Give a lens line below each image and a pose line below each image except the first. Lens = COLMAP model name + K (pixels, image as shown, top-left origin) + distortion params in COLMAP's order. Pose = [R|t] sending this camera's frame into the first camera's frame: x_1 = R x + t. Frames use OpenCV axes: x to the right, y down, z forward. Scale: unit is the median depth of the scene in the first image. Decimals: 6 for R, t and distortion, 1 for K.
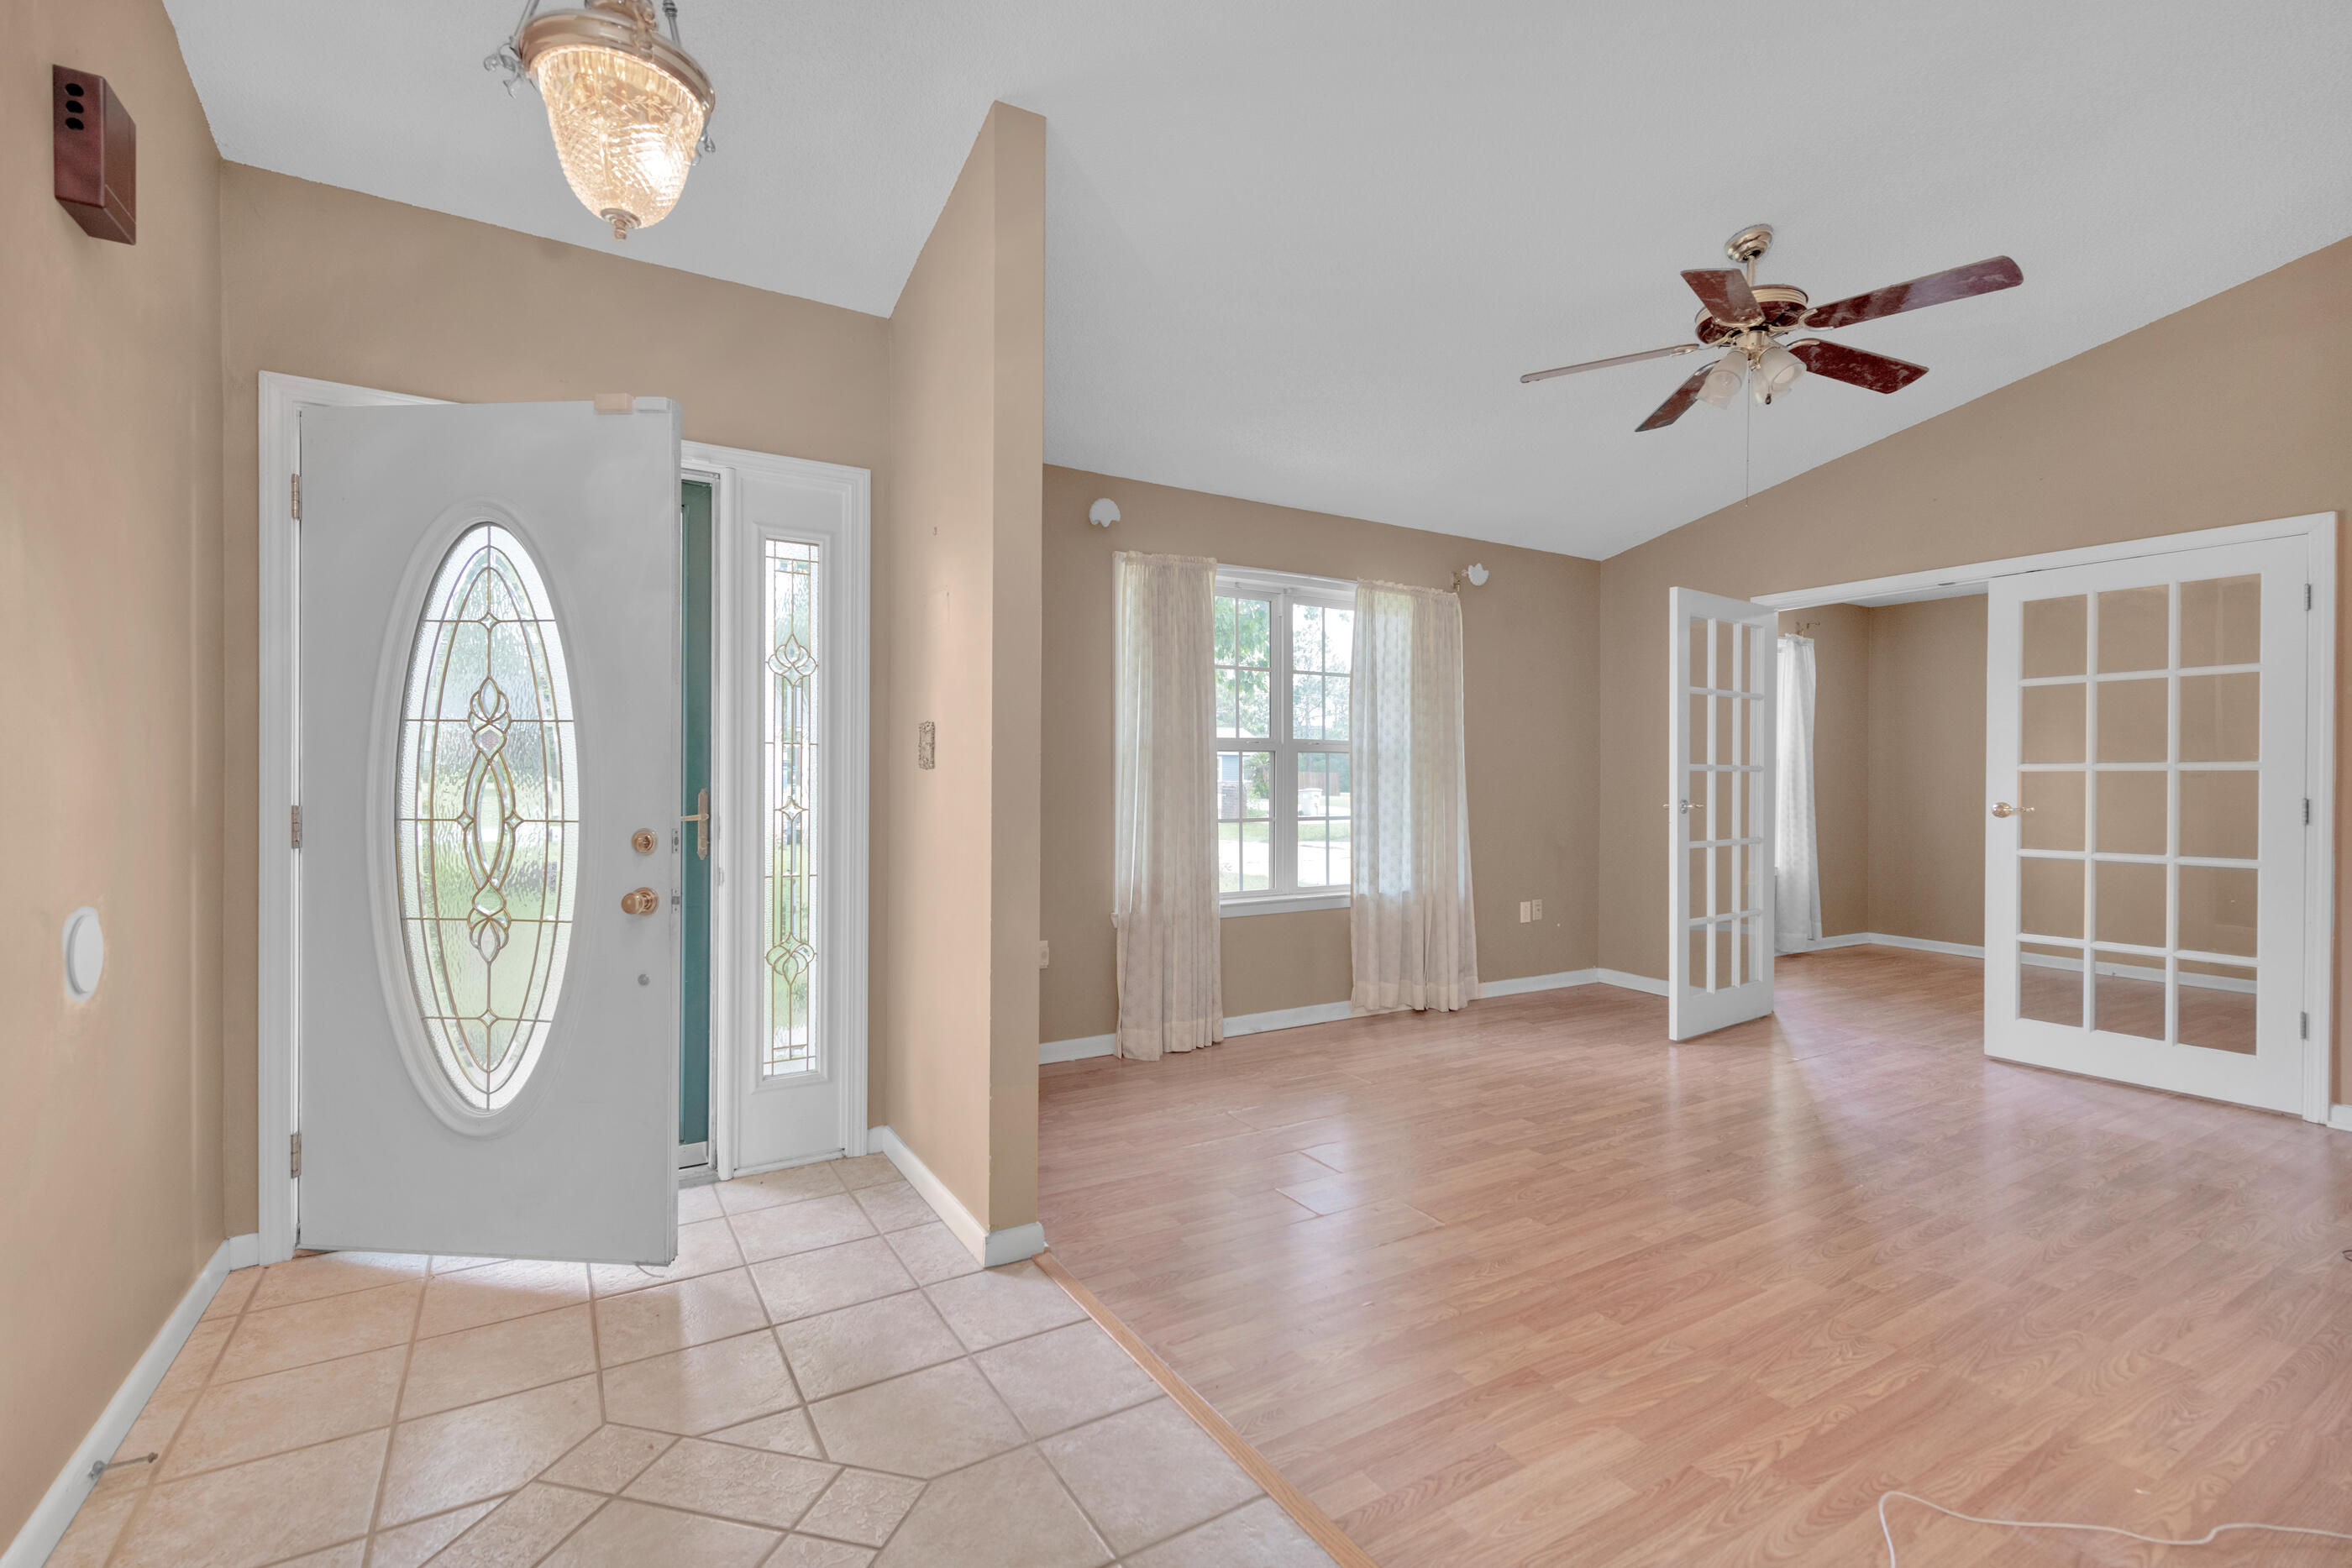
lens RADIAL K [[1027.4, 0, 1113.5], [0, 1027.4, 789.5], [0, 0, 1]] dist [0.000885, -0.000954]
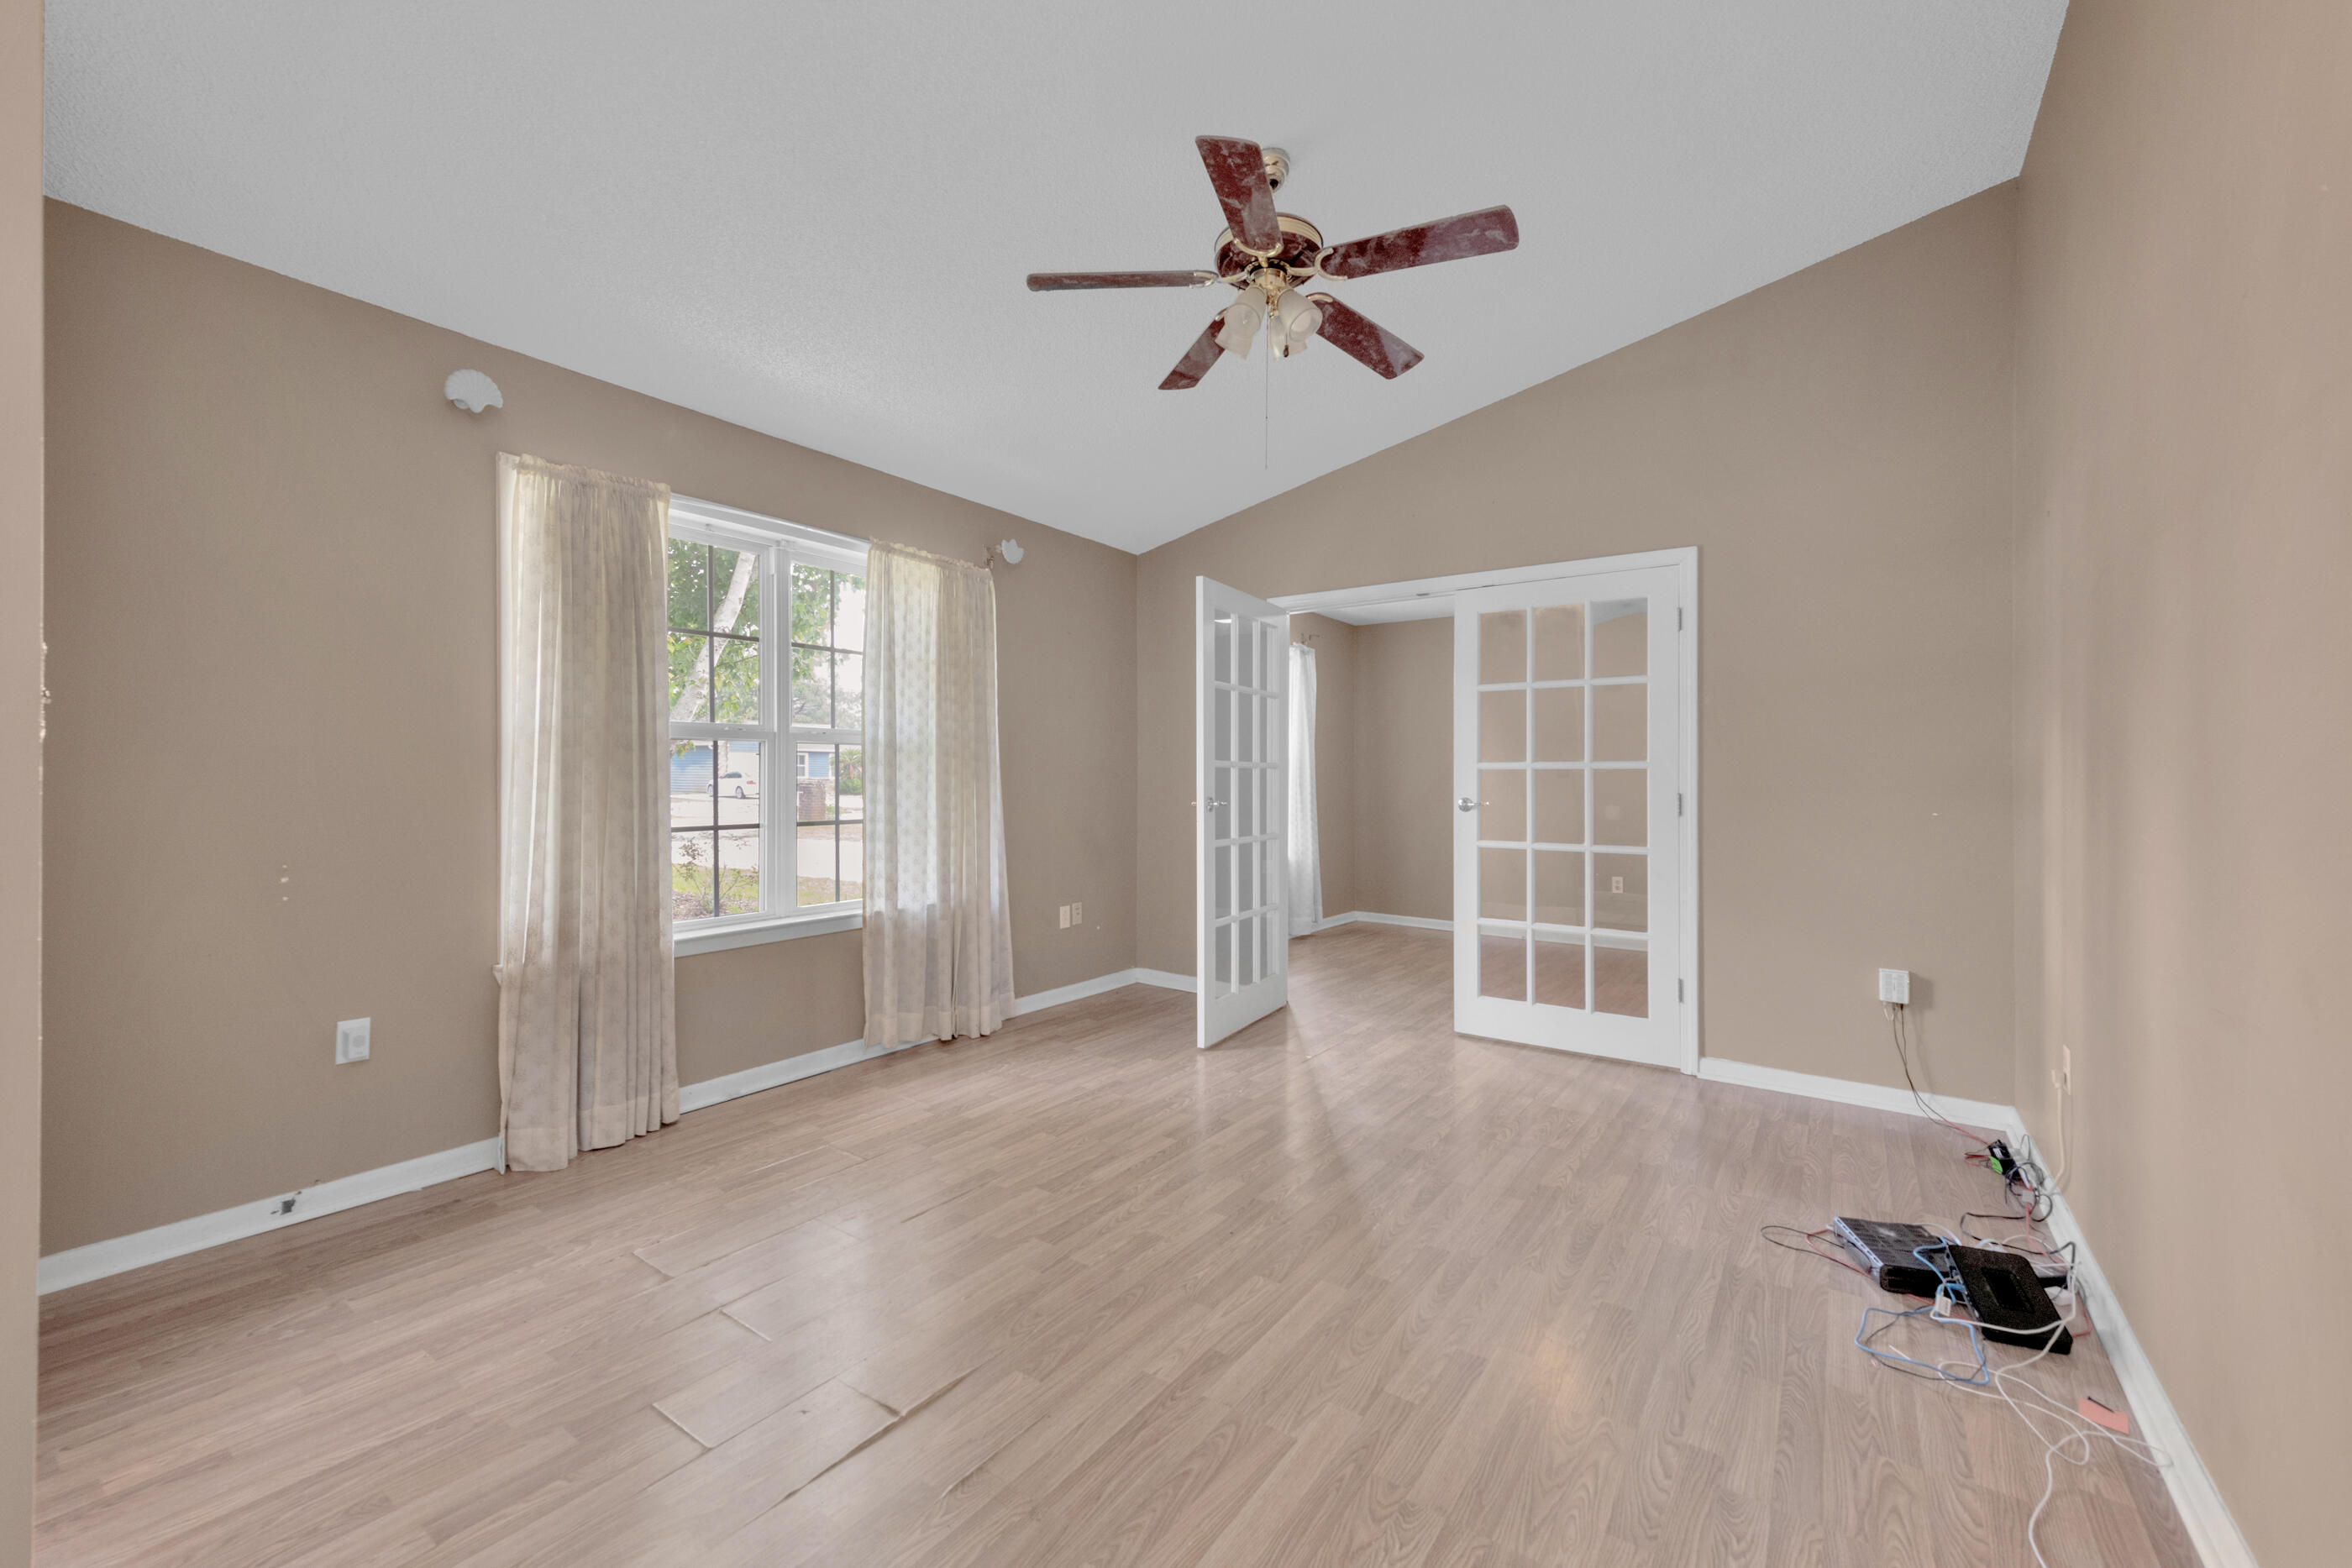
lens RADIAL K [[985.1, 0, 1175.7], [0, 985.1, 774.9], [0, 0, 1]] dist [0.001298, -0.004137]
pose [[0.893651, 0.002223, 0.448757, 0.114516], [0.003386, 0.999926, -0.011696, -0.000407], [-0.448750, 0.011971, 0.893577, 0.192960]]
